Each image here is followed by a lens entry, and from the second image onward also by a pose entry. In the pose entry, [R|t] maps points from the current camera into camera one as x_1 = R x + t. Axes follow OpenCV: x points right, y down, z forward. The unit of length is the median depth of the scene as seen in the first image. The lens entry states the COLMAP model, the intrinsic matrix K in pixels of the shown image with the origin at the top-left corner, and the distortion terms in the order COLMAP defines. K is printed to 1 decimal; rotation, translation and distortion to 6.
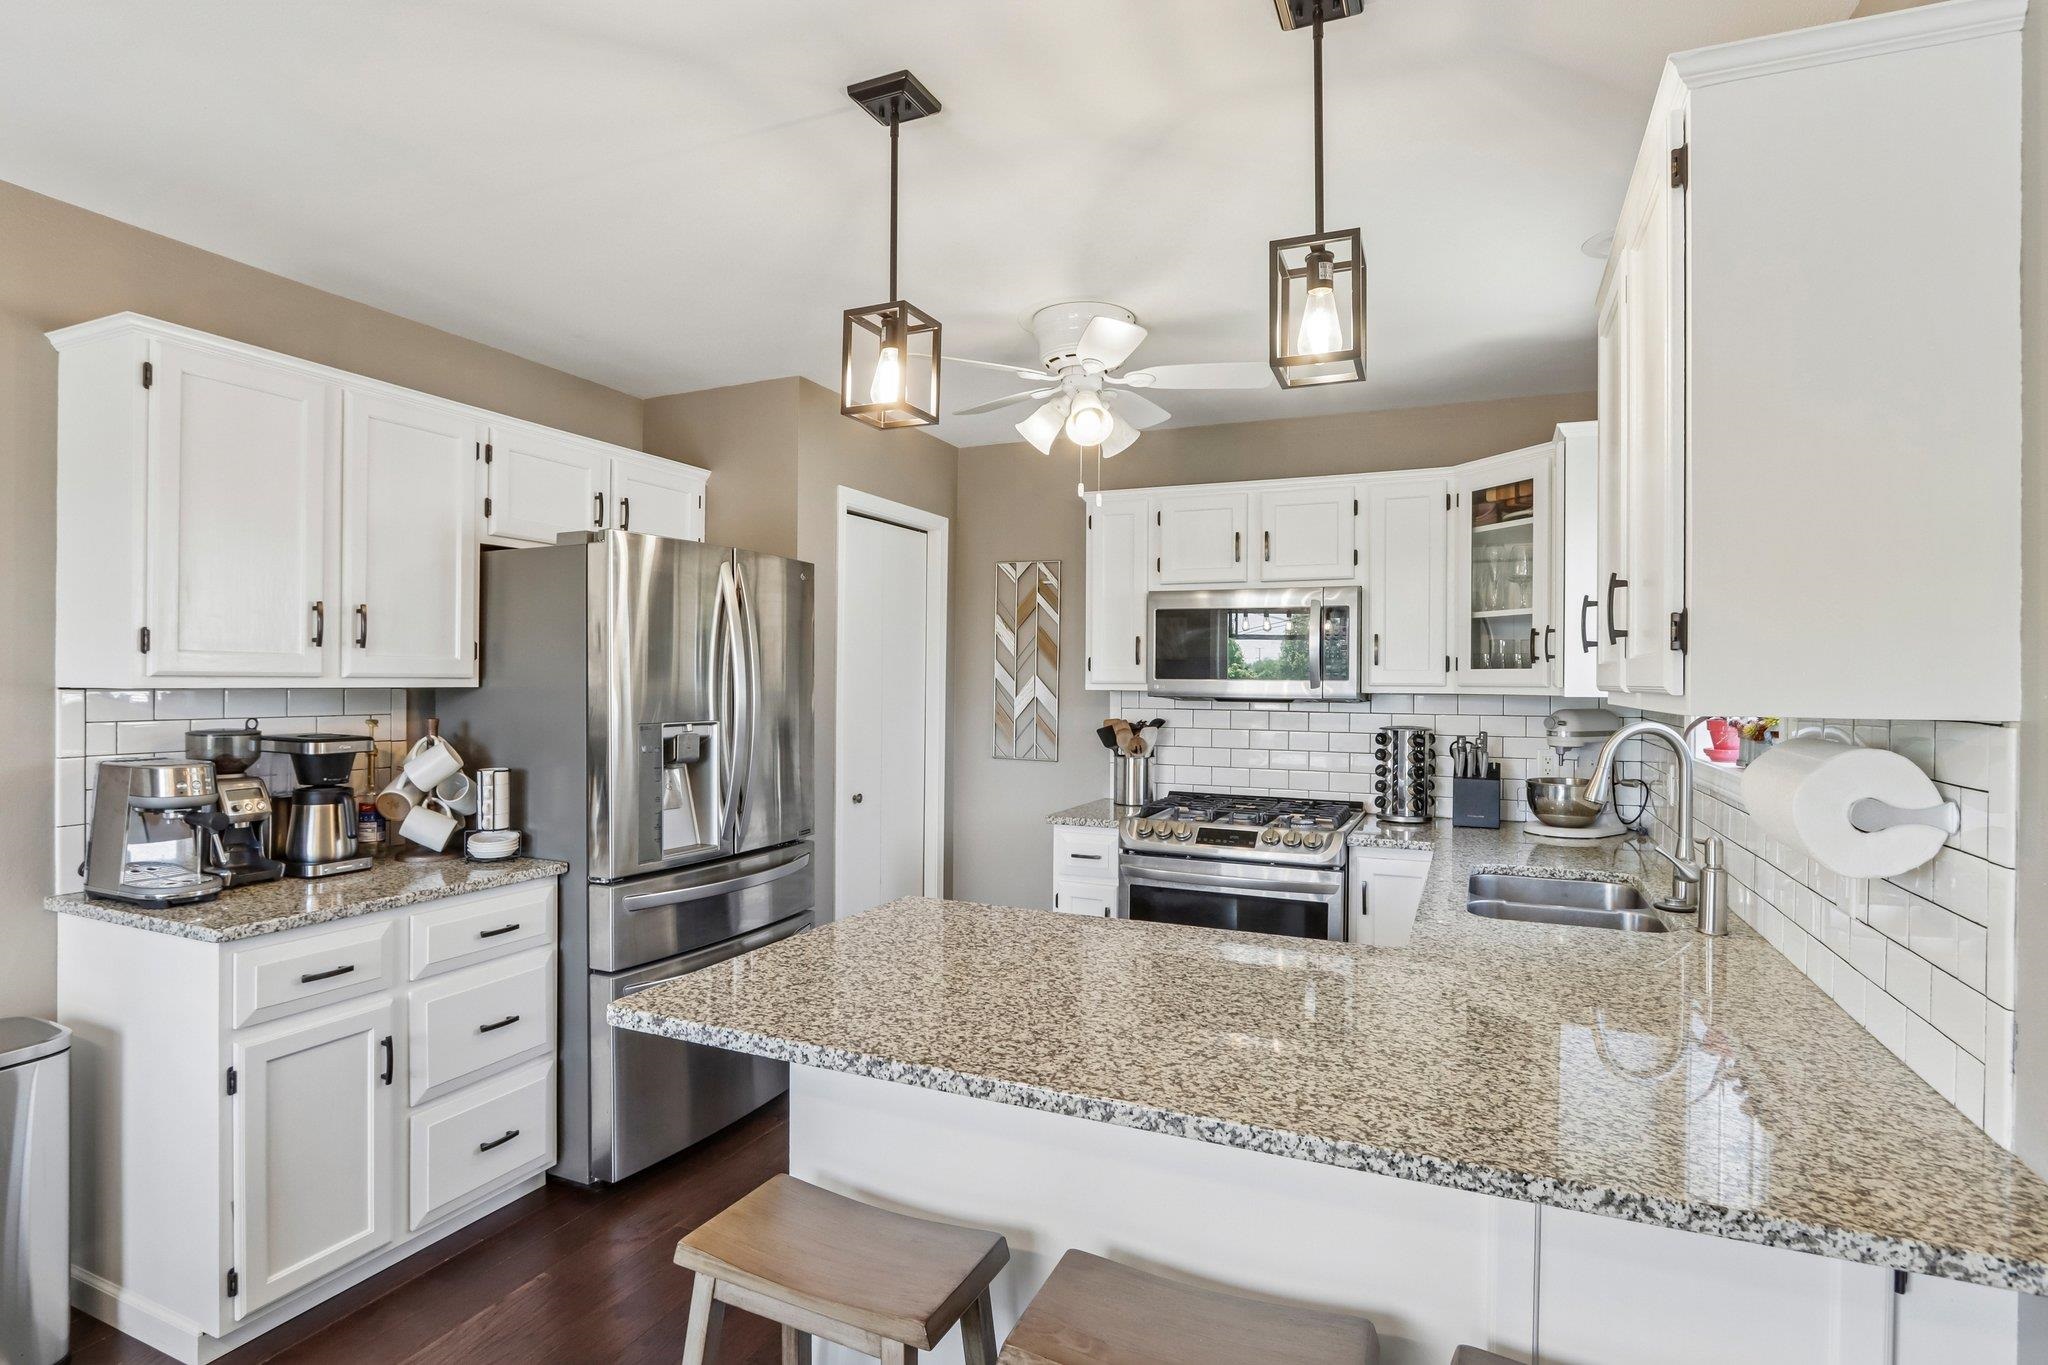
lens RADIAL K [[1046.6, 0, 1009.2], [0, 1046.6, 685.5], [0, 0, 1]] dist [-0.024780, 0.009729]
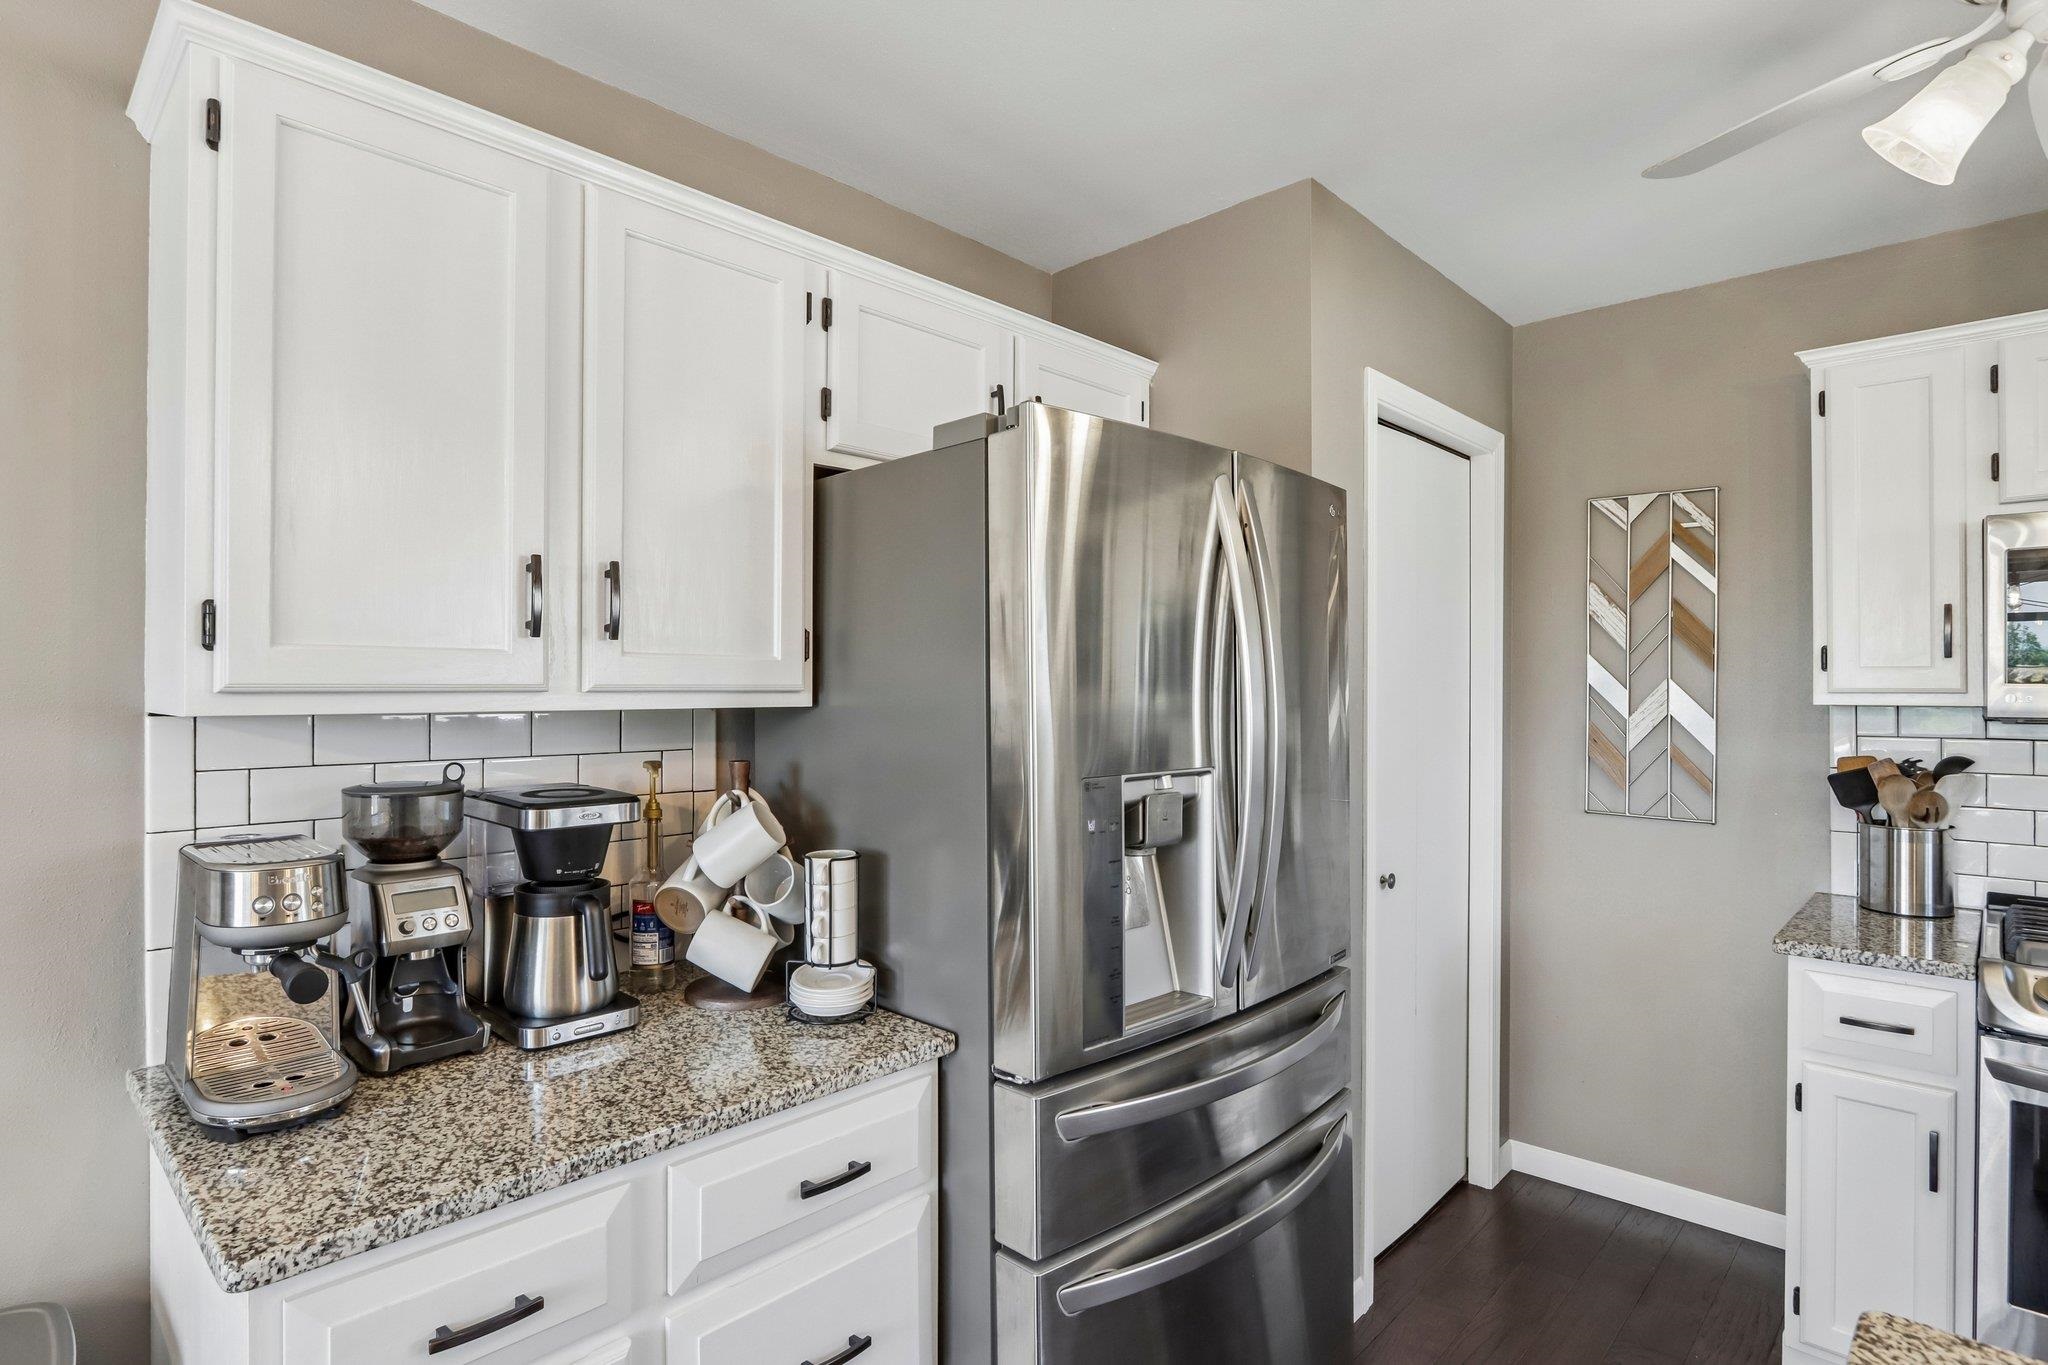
lens RADIAL K [[1046.6, 0, 1009.2], [0, 1046.6, 685.5], [0, 0, 1]] dist [-0.024780, 0.009729]
pose [[0.942736, -0.008091, -0.333443, -0.214162], [0.005278, 0.999942, -0.009342, -0.004624], [0.333499, 0.007047, 0.942724, 0.494255]]
